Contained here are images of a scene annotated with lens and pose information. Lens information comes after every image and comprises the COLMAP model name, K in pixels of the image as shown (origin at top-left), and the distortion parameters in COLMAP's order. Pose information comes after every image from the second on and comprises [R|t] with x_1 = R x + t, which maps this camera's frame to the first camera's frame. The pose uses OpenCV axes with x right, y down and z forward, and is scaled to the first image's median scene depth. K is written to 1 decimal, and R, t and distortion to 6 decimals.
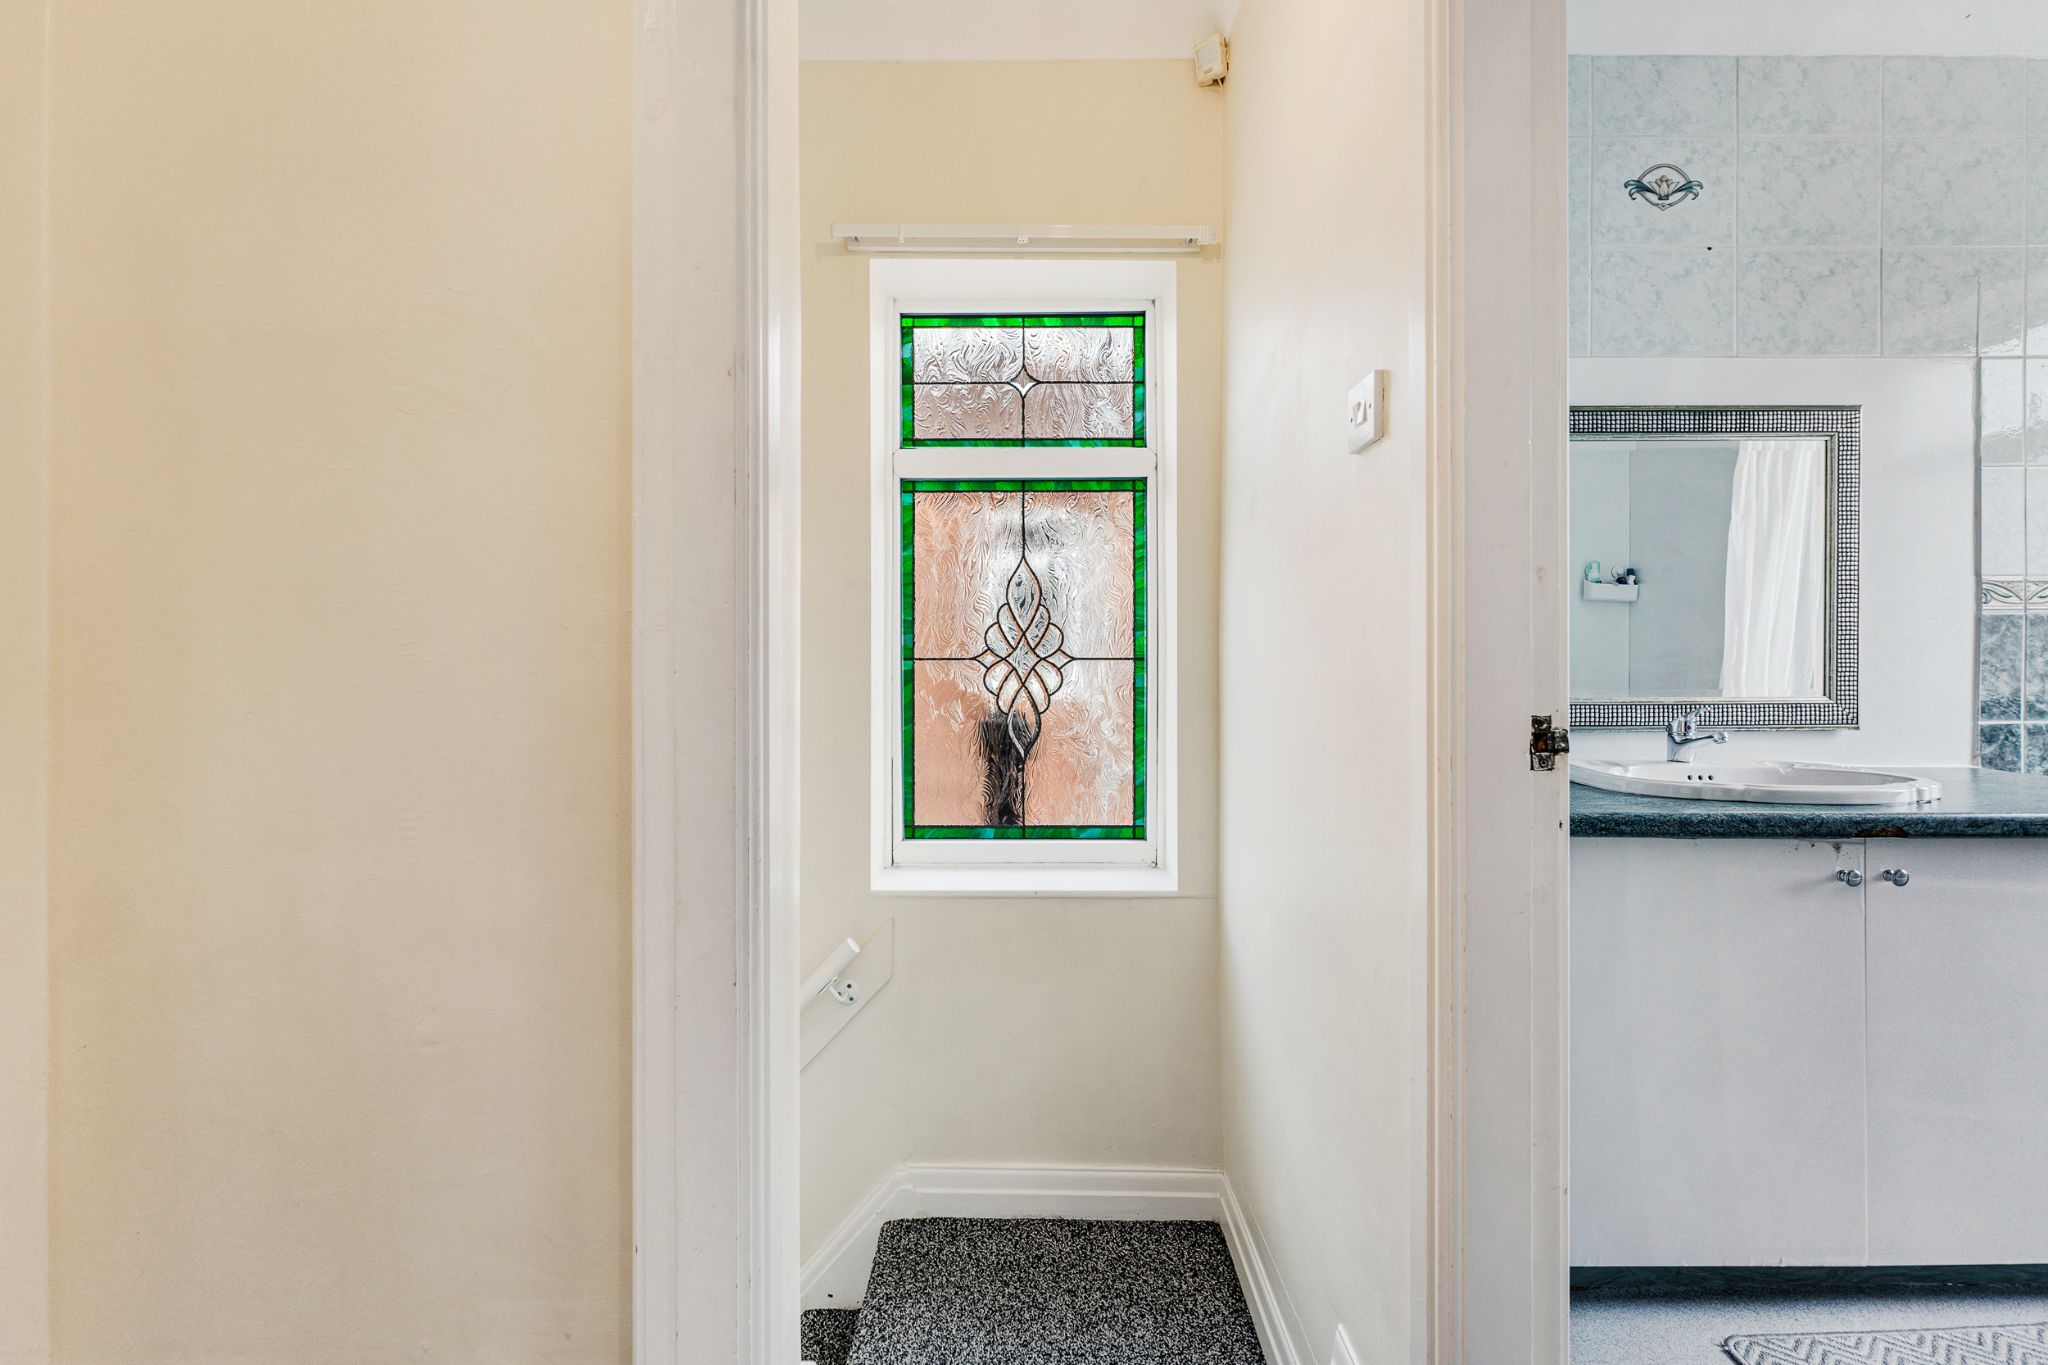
lens RADIAL K [[839.7, 0, 1029.2], [0, 839.7, 678.9], [0, 0, 1]] dist [-0.004526, -0.000003]
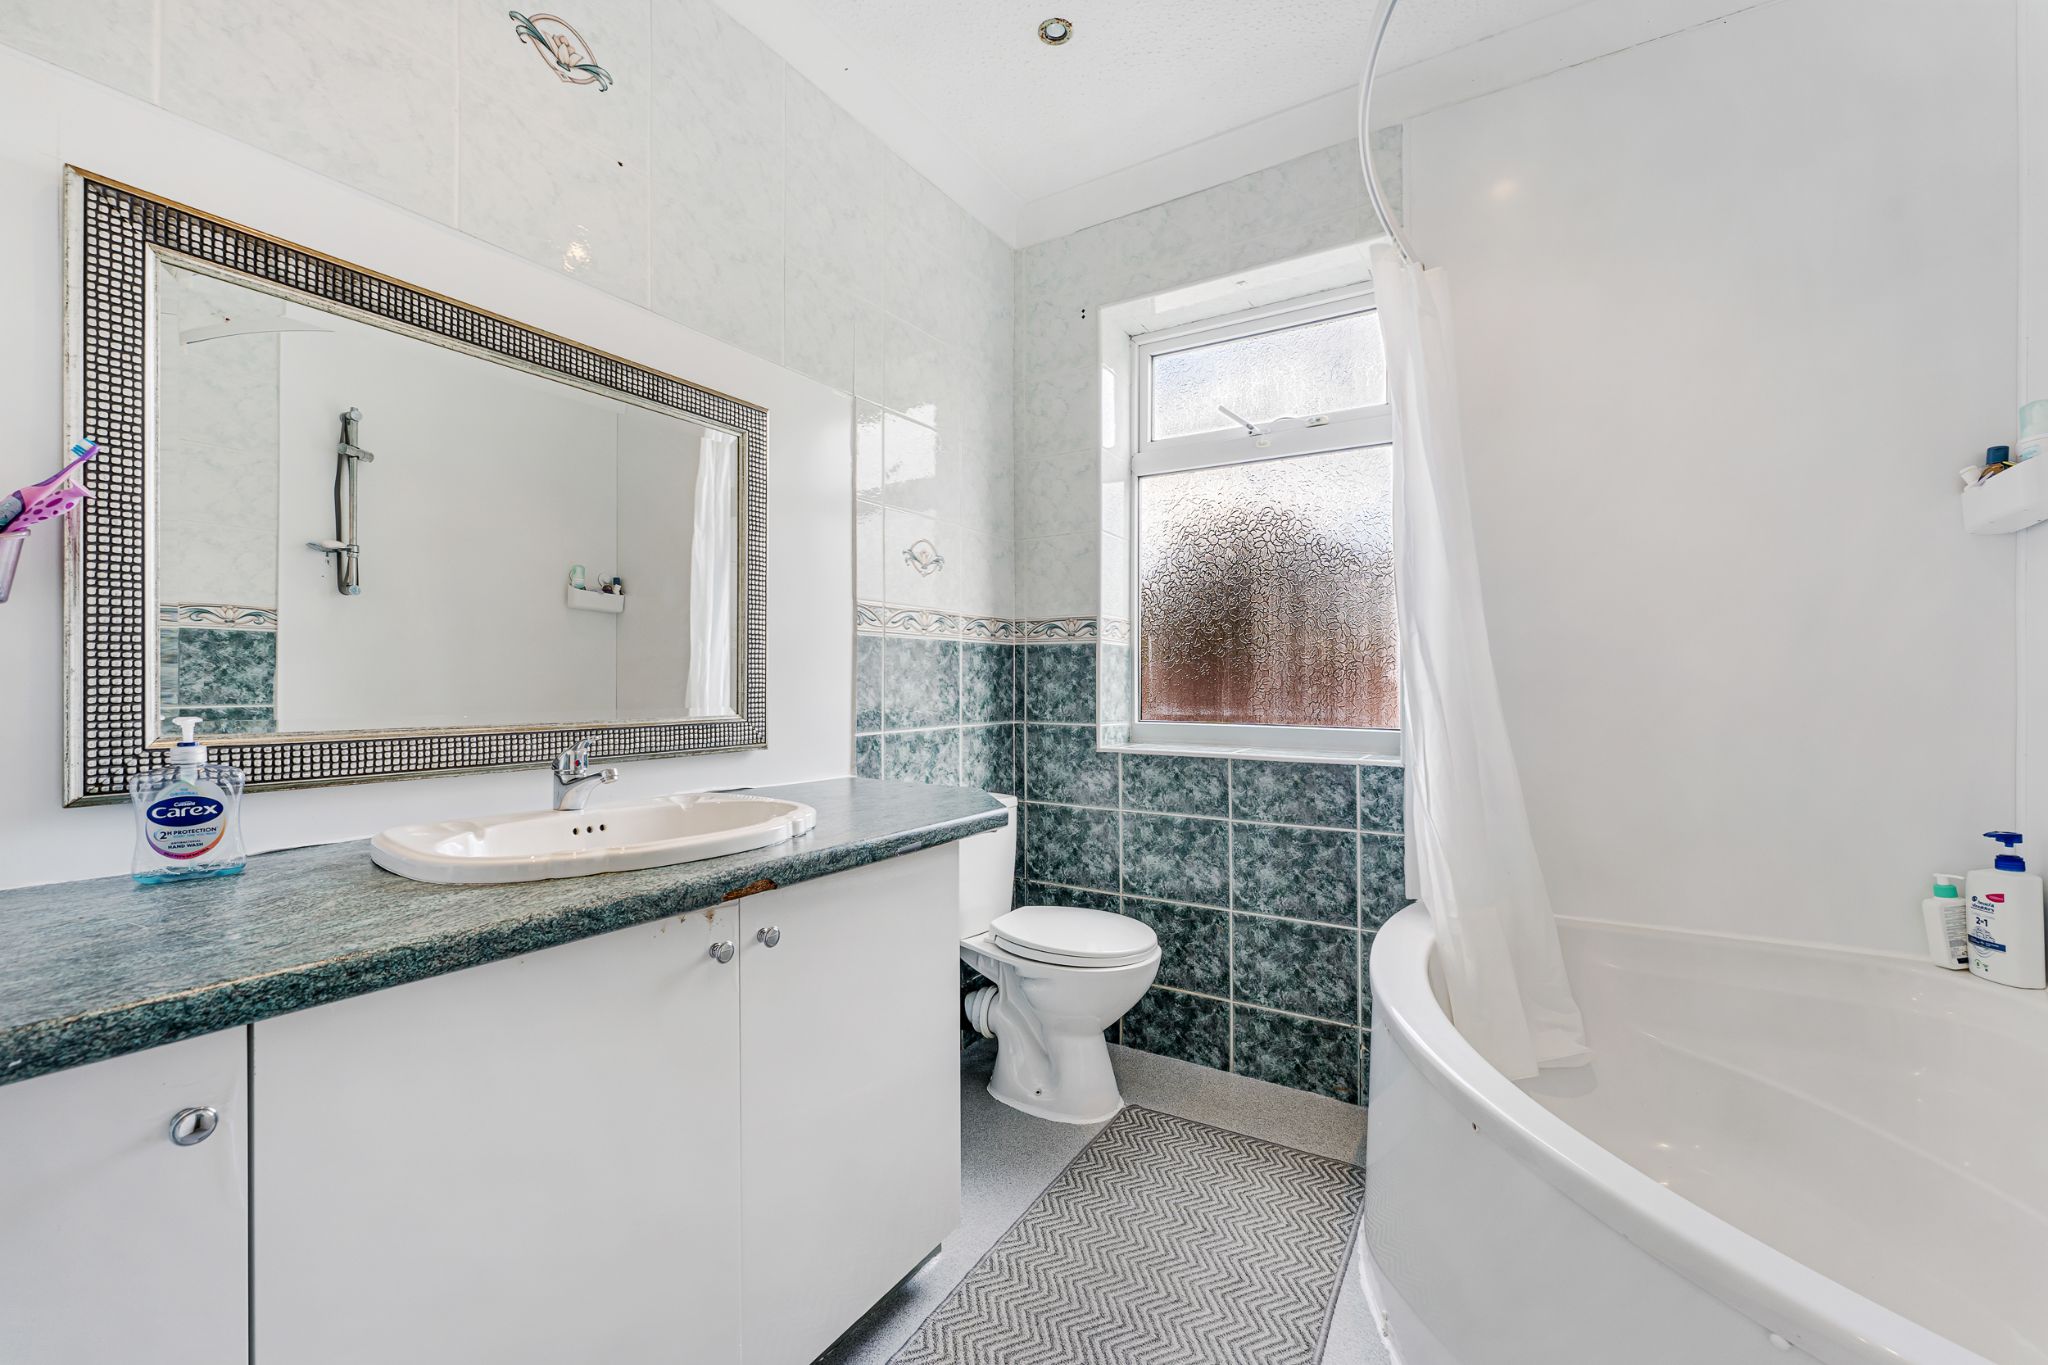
lens RADIAL K [[839.7, 0, 1029.2], [0, 839.7, 678.9], [0, 0, 1]] dist [-0.004526, -0.000003]
pose [[0.517457, 0.008662, 0.855665, 0.331294], [0.006063, 0.999887, -0.013788, -0.003631], [-0.855688, 0.012323, 0.517346, 0.250101]]
